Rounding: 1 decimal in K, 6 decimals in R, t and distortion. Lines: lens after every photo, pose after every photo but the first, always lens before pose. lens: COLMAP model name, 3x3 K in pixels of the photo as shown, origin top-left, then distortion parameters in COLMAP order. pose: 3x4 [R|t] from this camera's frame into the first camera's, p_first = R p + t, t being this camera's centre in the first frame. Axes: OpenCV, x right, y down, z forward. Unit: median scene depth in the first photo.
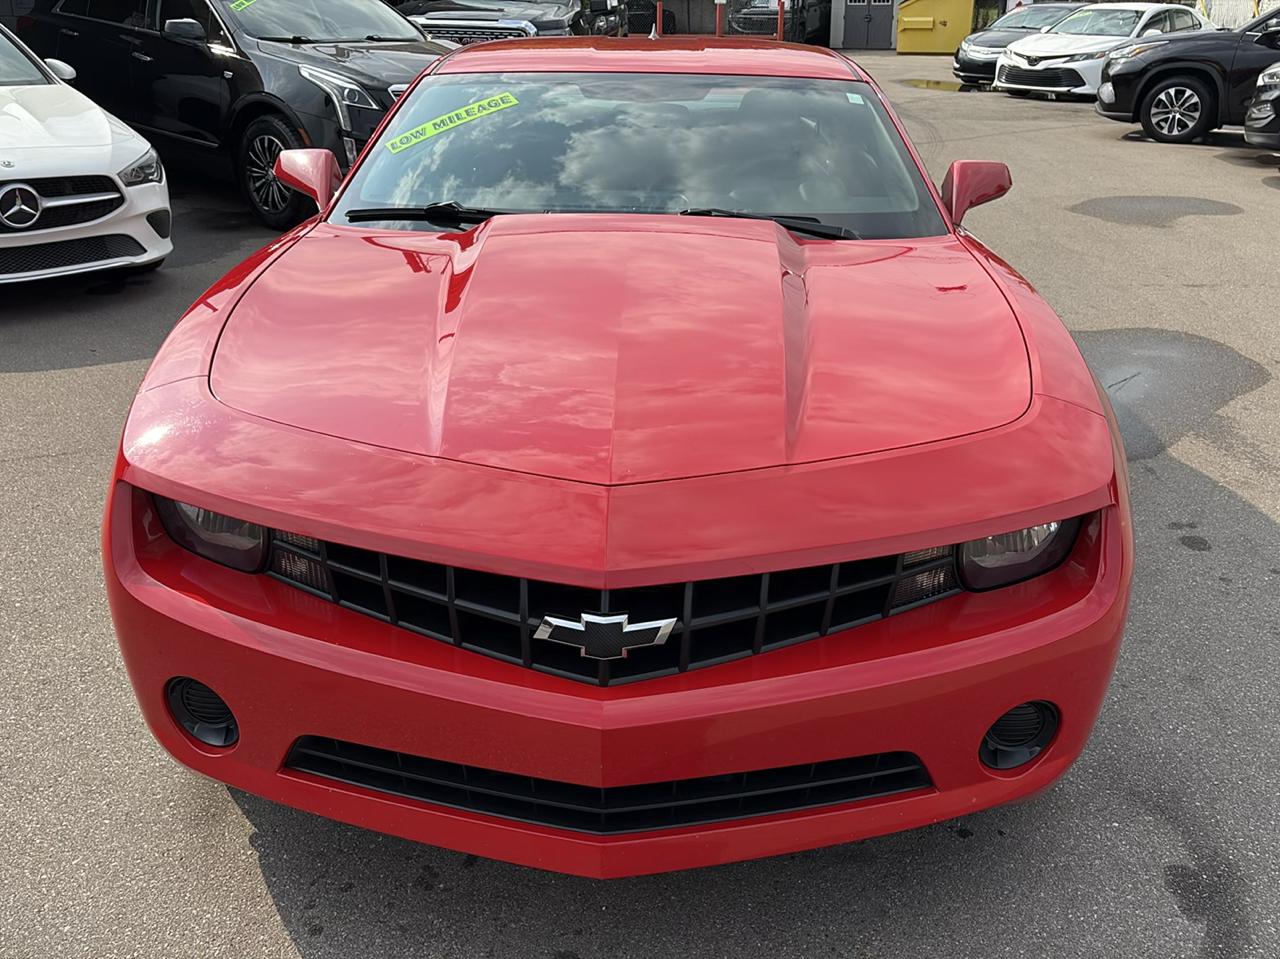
lens RADIAL K [[1221.0, 0, 641.7], [0, 1221.0, 480.1], [0, 0, 1]] dist [0.018782, 0.000000]
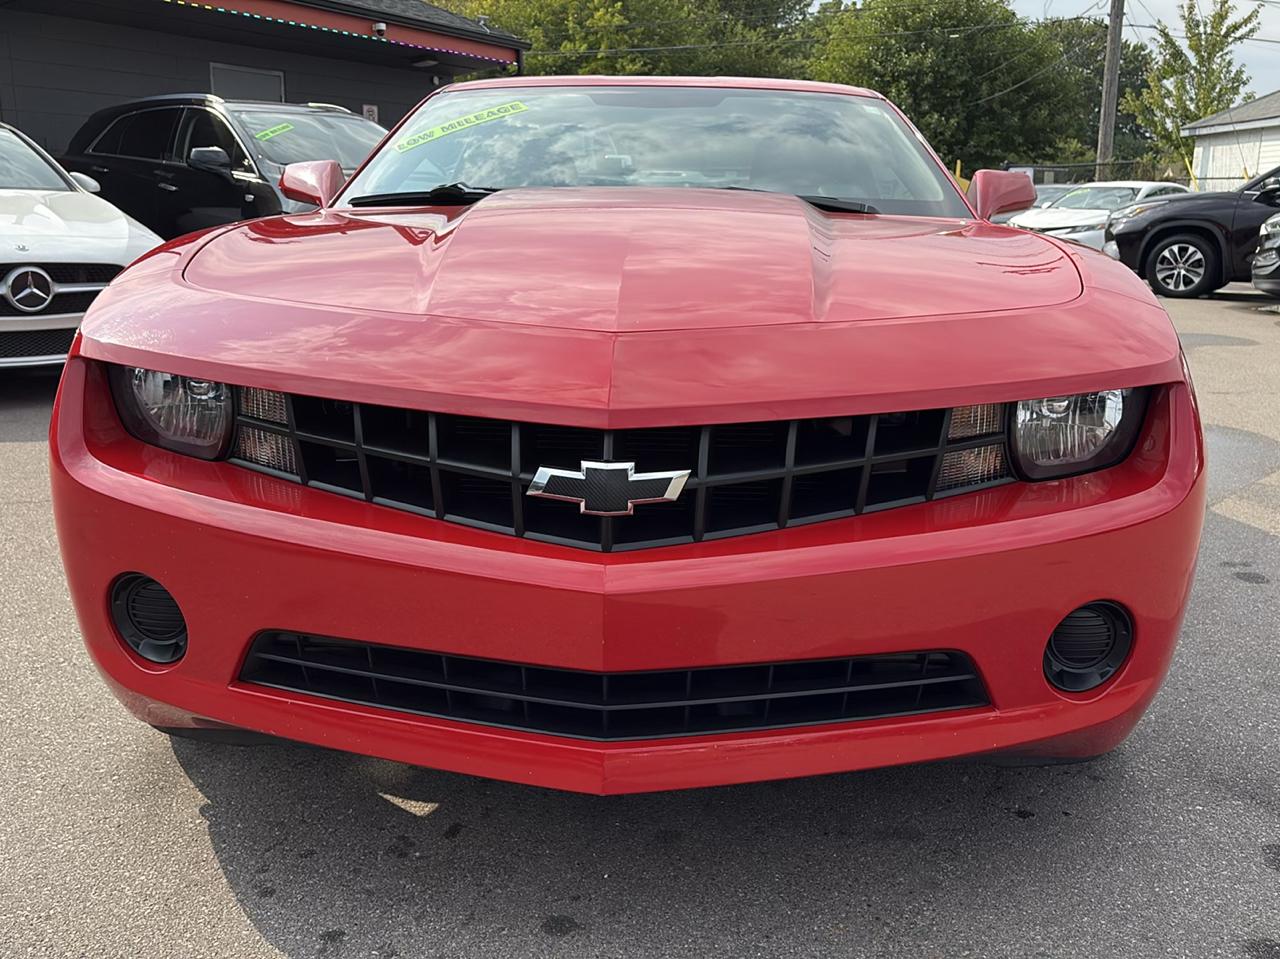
lens RADIAL K [[1221.0, 0, 639.4], [0, 1221.0, 479.4], [0, 0, 1]] dist [0.018782, 0.000000]
pose [[0.999913, 0.002175, -0.013041, 0.002846], [-0.004157, 0.988064, -0.153990, 0.206802], [0.012551, 0.154031, 0.987986, 0.115281]]
